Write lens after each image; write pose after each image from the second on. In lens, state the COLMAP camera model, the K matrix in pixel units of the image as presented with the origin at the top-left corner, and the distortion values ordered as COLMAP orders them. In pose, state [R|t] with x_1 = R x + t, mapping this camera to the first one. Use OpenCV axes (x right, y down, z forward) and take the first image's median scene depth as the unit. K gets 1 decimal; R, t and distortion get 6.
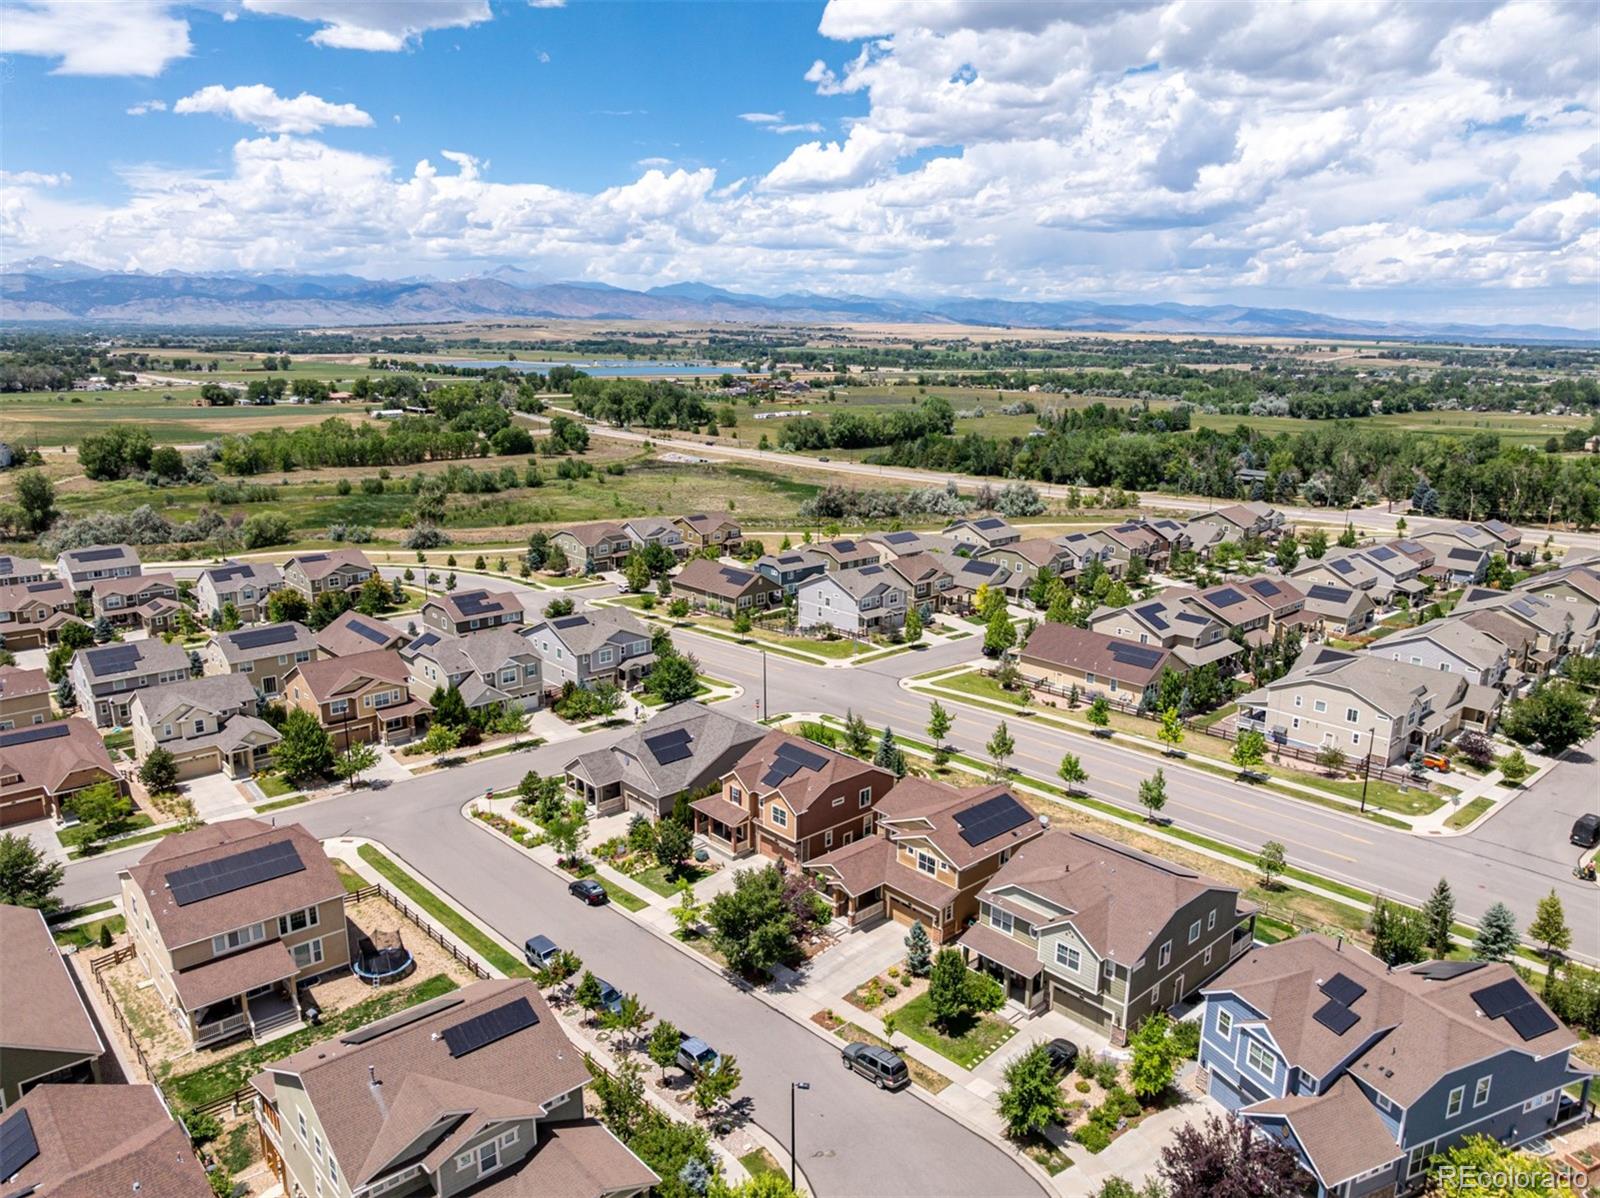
lens RADIAL K [[1124.1, 0, 795.6], [0, 1124.1, 604.6], [0, 0, 1]] dist [-0.026355, -0.018138]
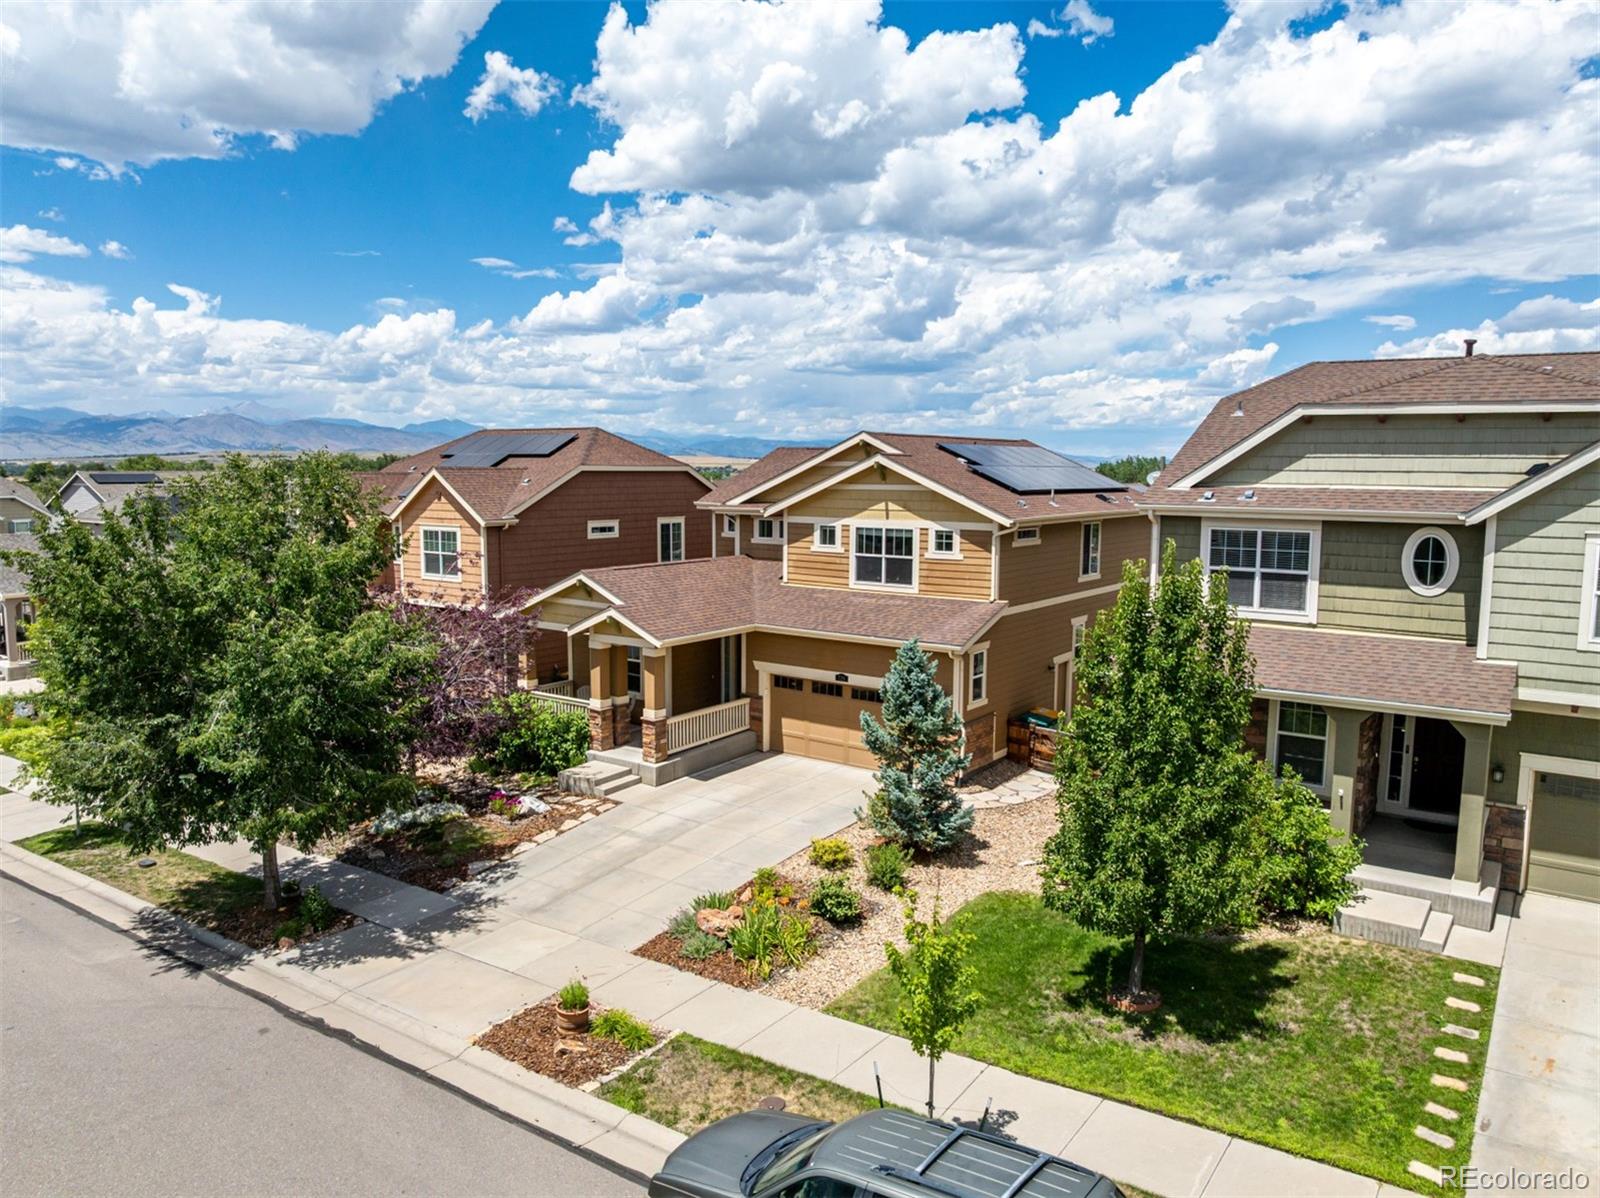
lens RADIAL K [[1124.1, 0, 795.6], [0, 1124.1, 604.6], [0, 0, 1]] dist [-0.026355, -0.018138]
pose [[0.978473, -0.022569, 0.205137, 0.023283], [0.047155, 0.992157, -0.115765, 0.252648], [-0.200915, 0.122947, 0.971863, 0.624016]]
